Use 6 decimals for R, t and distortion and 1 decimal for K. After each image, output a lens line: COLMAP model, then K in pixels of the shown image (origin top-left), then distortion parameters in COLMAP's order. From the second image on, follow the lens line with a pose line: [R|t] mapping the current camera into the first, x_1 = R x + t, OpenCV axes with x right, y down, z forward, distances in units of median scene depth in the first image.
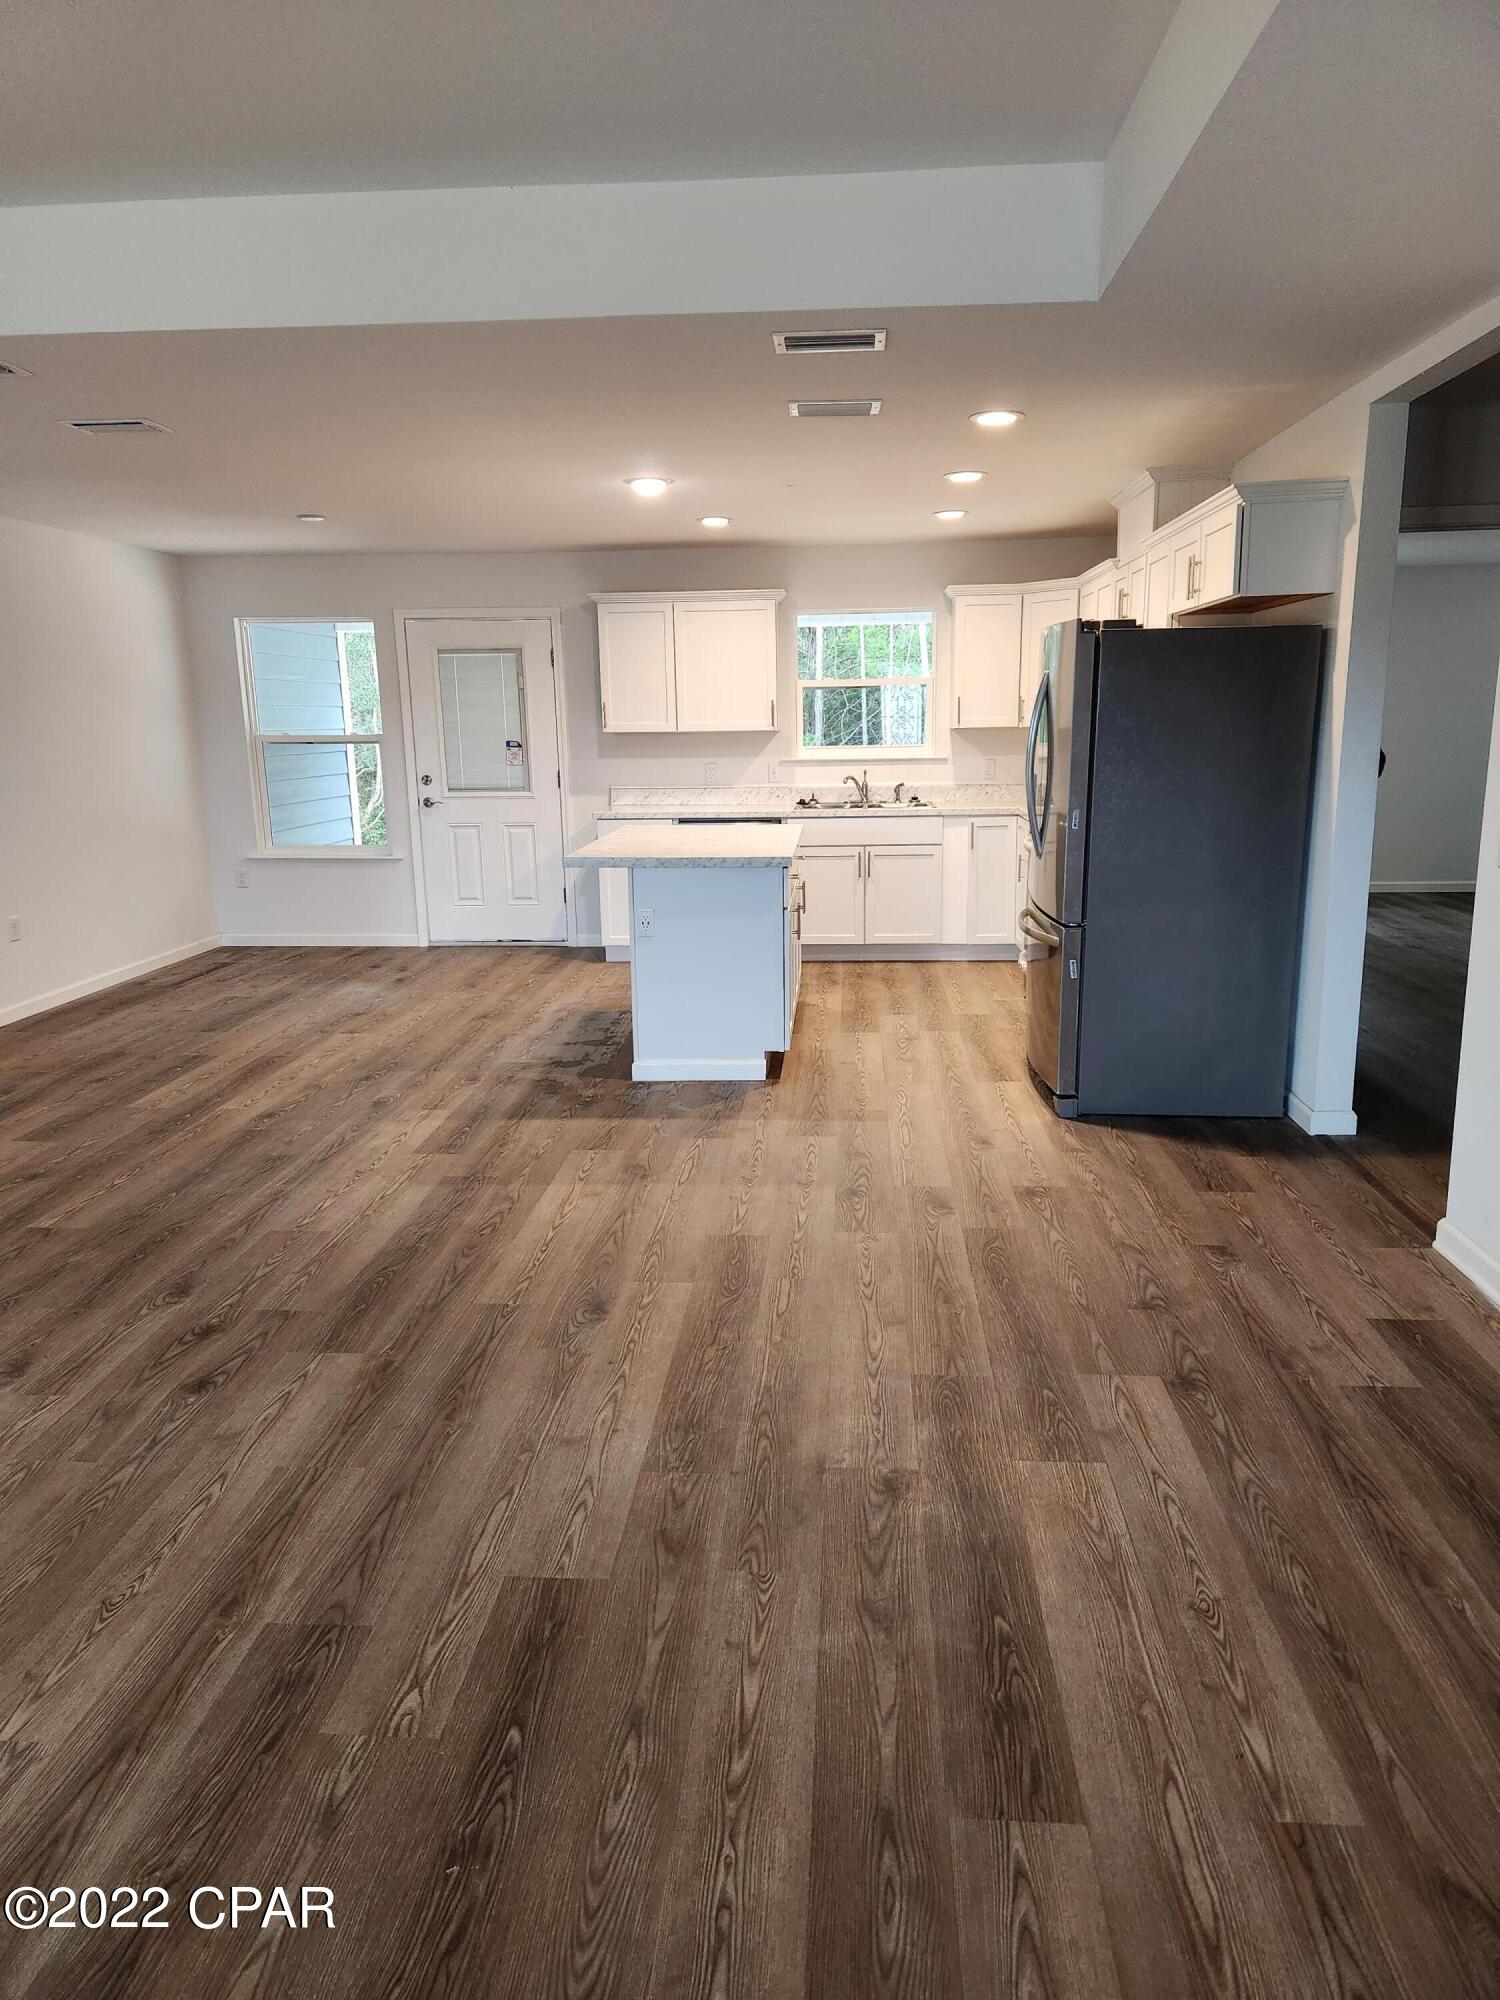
lens RADIAL K [[1346.7, 0, 750.0], [0, 1346.7, 1000.0], [0, 0, 1]] dist [0.086636, 0.001268]
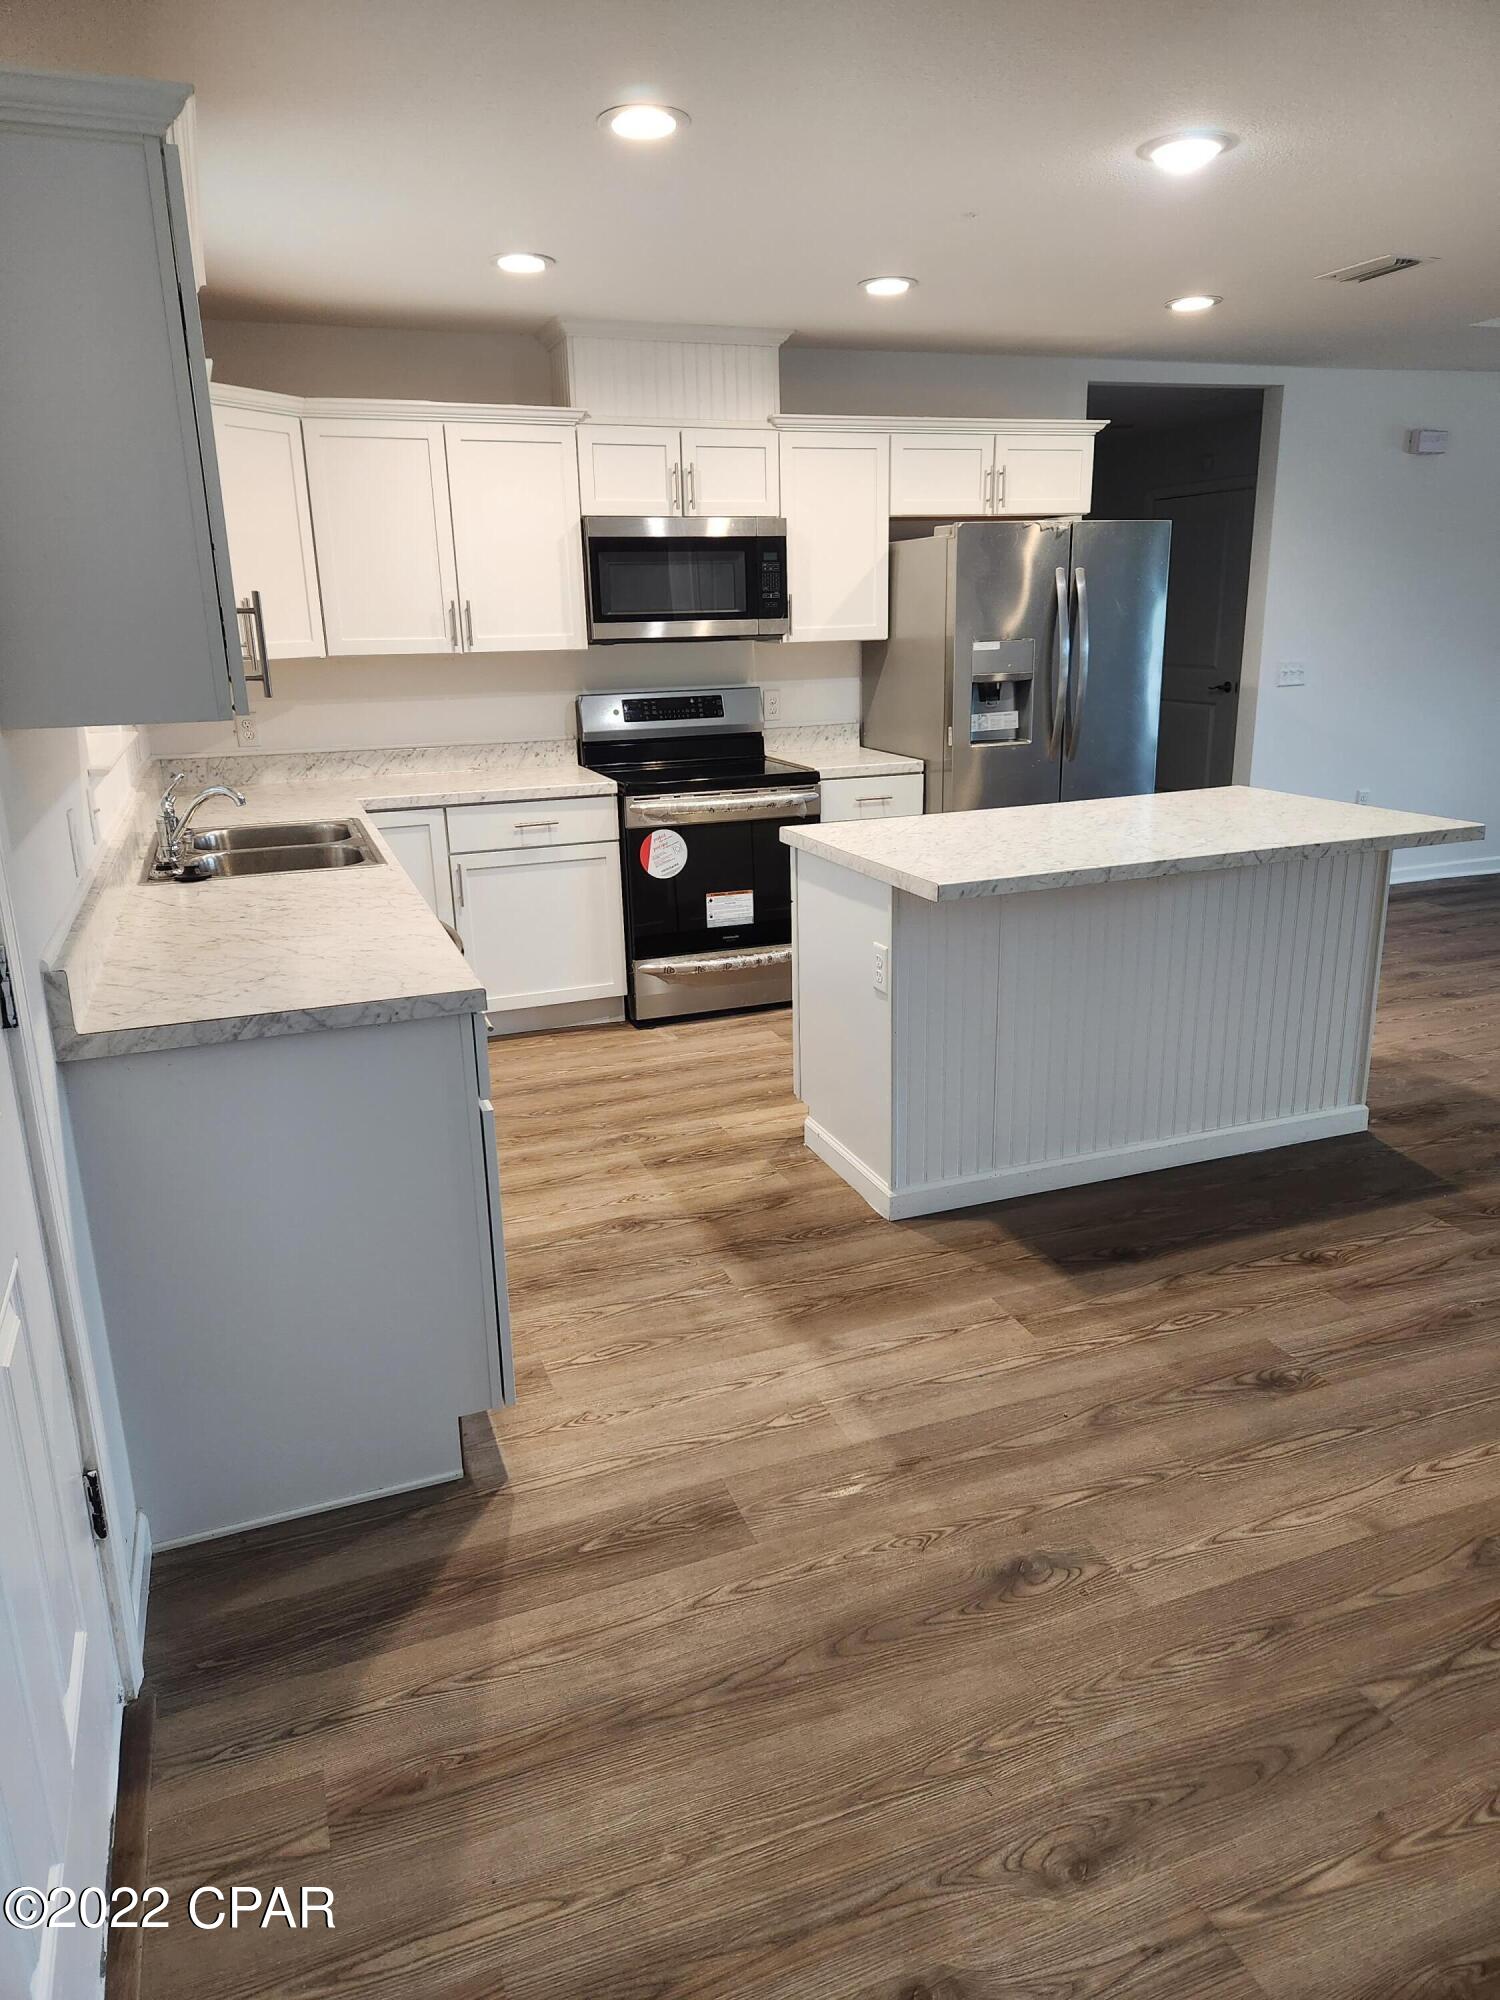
lens RADIAL K [[1341.3, 0, 750.0], [0, 1341.3, 1000.0], [0, 0, 1]] dist [-0.007777, -0.003271]
pose [[-0.431031, -0.227091, 0.873294, -0.533345], [0.218929, 0.912576, 0.345362, -0.307964], [-0.875375, 0.340051, -0.343632, 1.482218]]
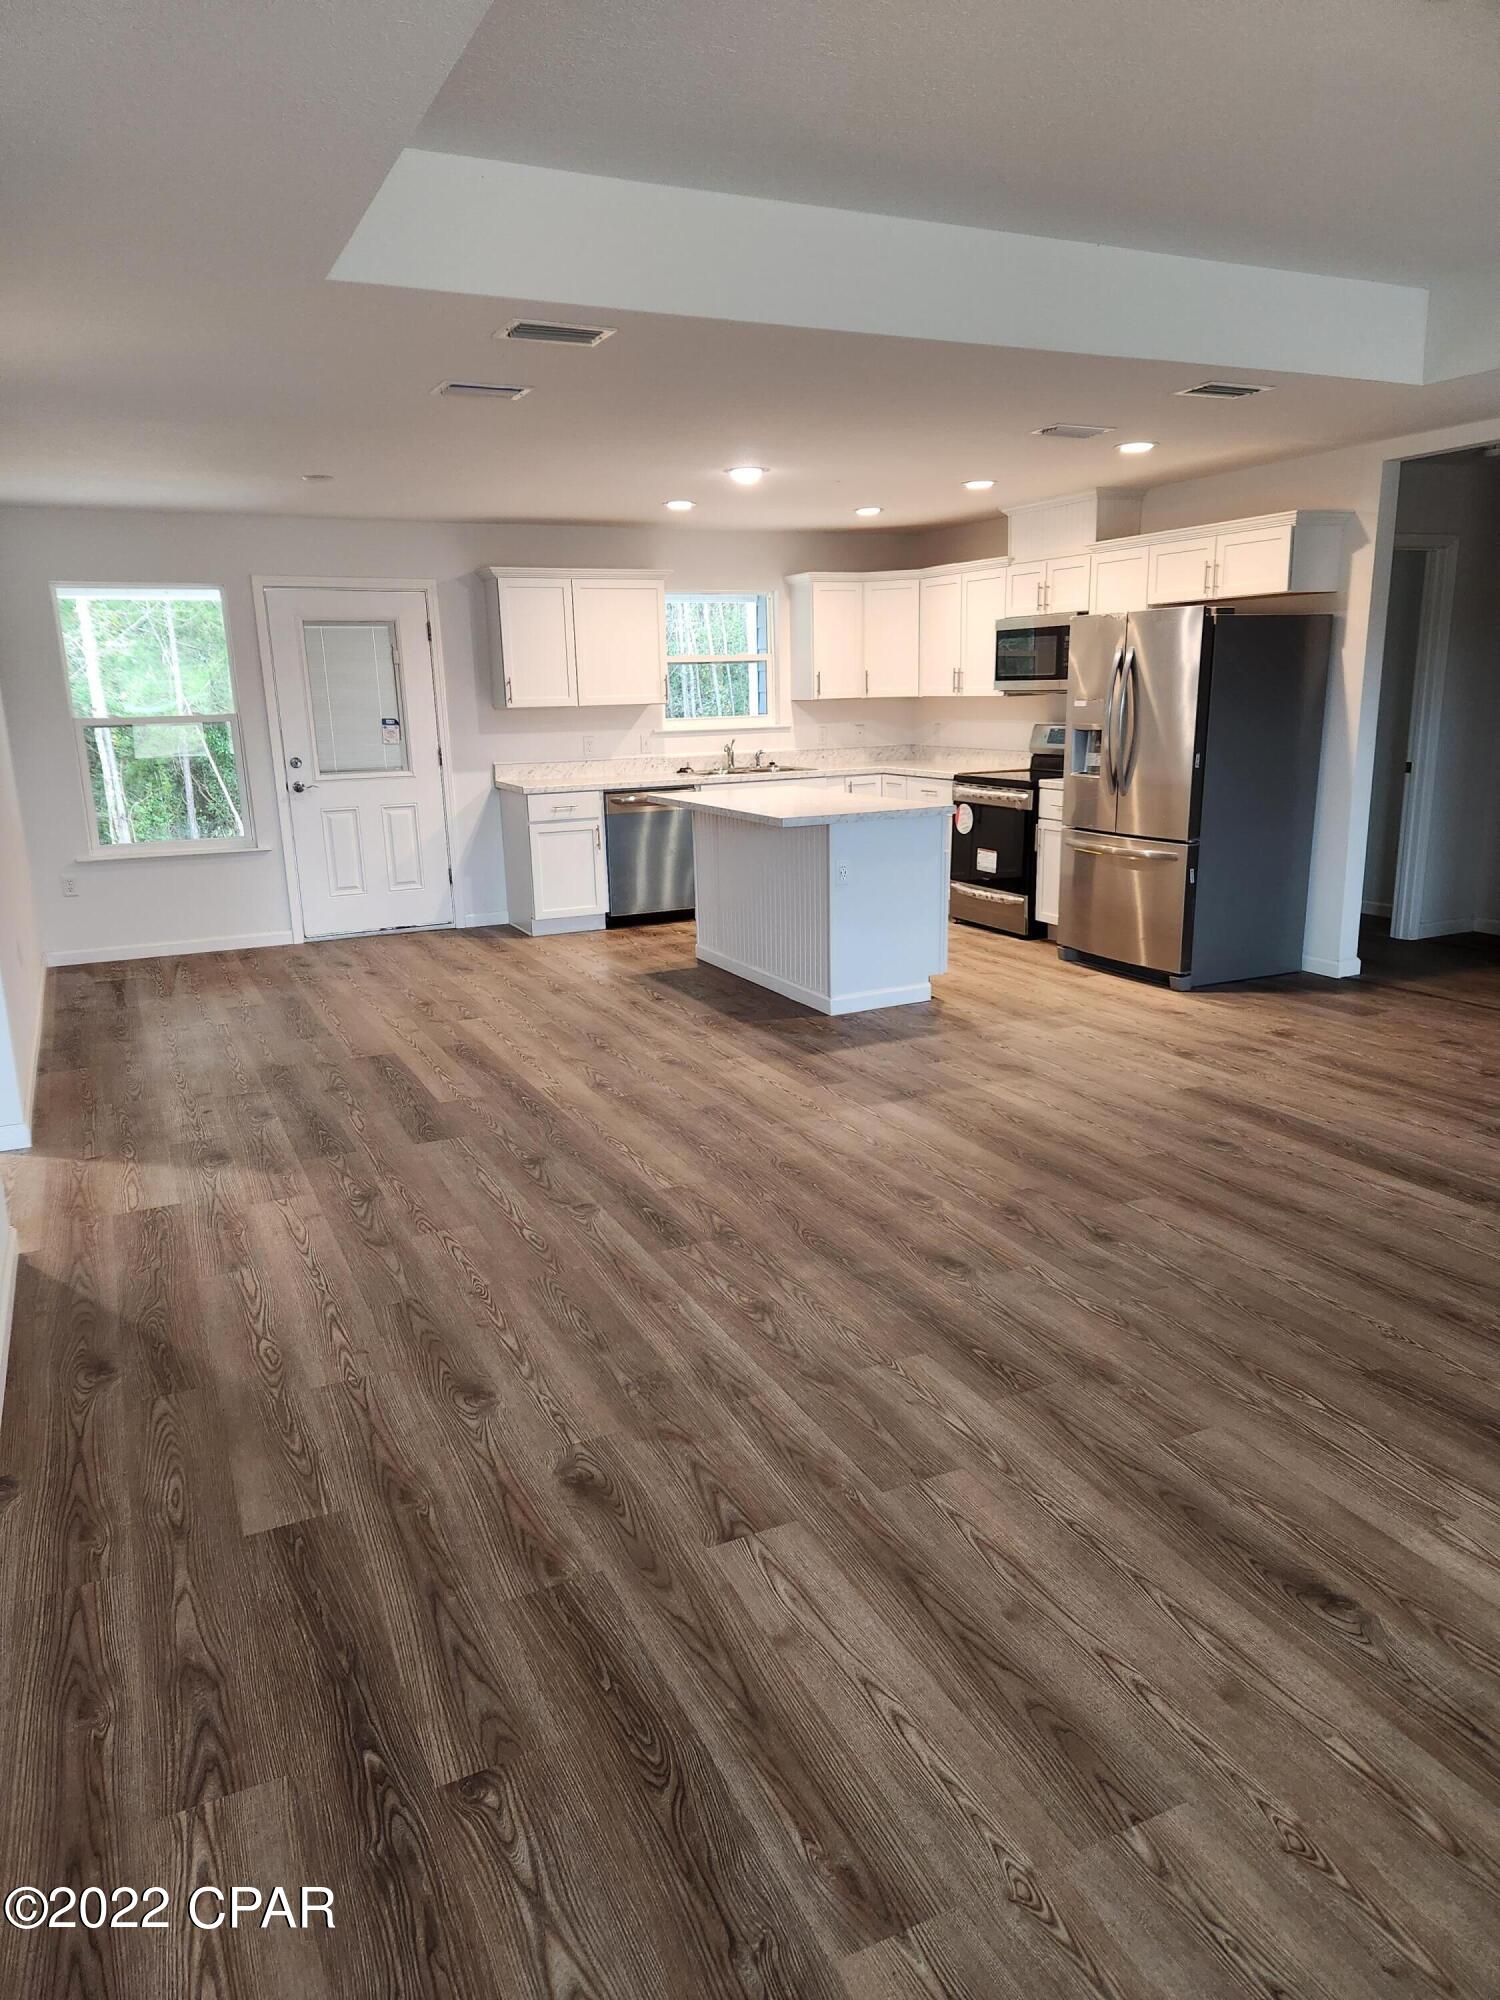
lens RADIAL K [[1345.9, 0, 749.5], [0, 1345.9, 1027.7], [0, 0, 1]] dist [0.060662, -0.001922]
pose [[0.862427, -0.131675, 0.488755, -0.686811], [0.115351, 0.991292, 0.063521, -0.008812], [-0.492863, 0.001596, 0.870105, 0.060036]]
